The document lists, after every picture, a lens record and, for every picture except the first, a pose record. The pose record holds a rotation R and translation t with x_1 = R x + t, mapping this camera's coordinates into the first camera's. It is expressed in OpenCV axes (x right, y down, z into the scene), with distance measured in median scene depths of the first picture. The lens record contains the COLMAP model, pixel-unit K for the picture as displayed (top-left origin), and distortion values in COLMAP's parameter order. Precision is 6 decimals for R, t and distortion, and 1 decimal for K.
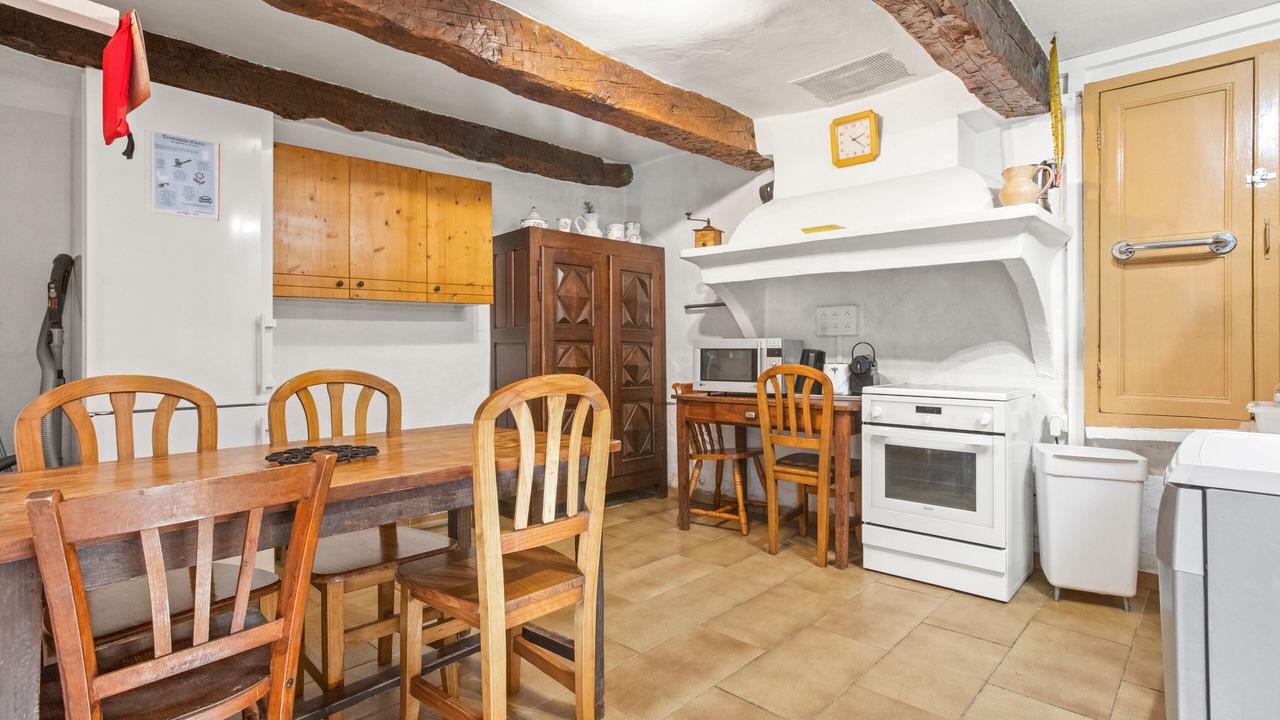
lens RADIAL K [[651.9, 0, 634.3], [0, 651.9, 347.8], [0, 0, 1]] dist [-0.002564, 0.000622]
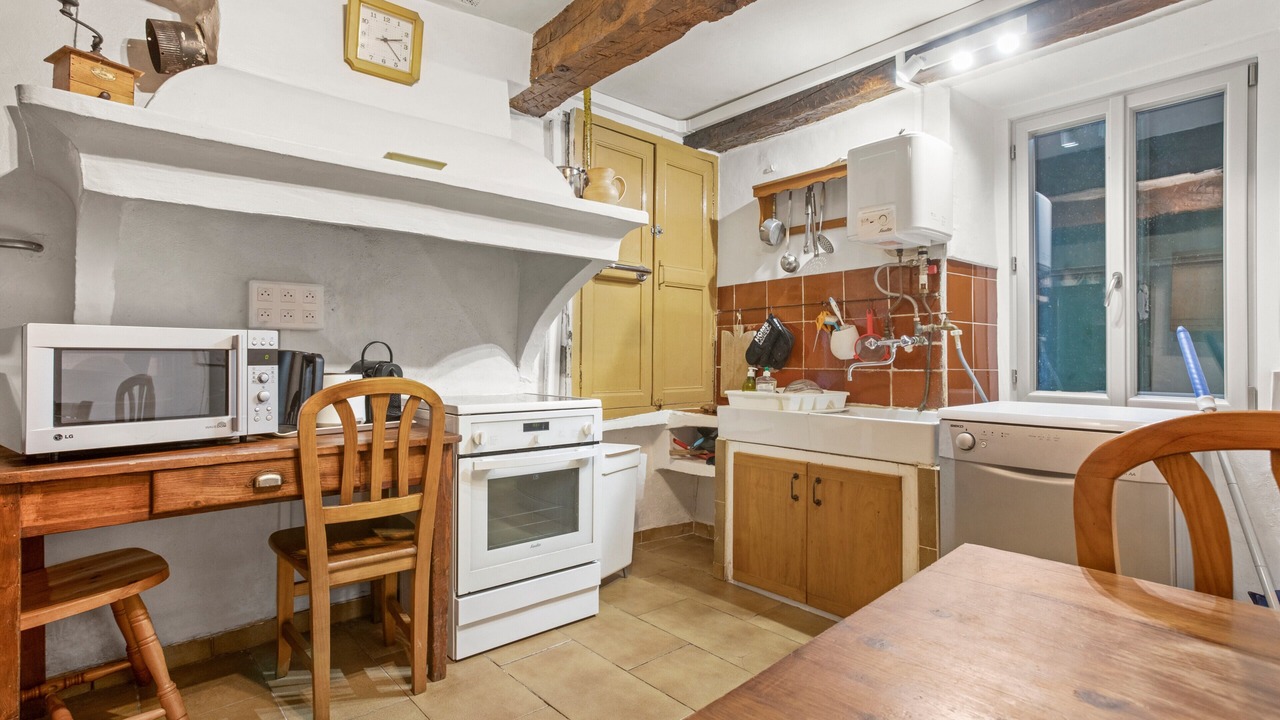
lens RADIAL K [[624.5, 0, 640.0], [0, 624.5, 360.0], [0, 0, 1]] dist [-0.054785, 0.000043]
pose [[0.087390, -0.006856, 0.996151, -0.302447], [-0.008642, 0.999933, 0.007640, 0.004092], [-0.996137, -0.009276, 0.087325, 0.761106]]
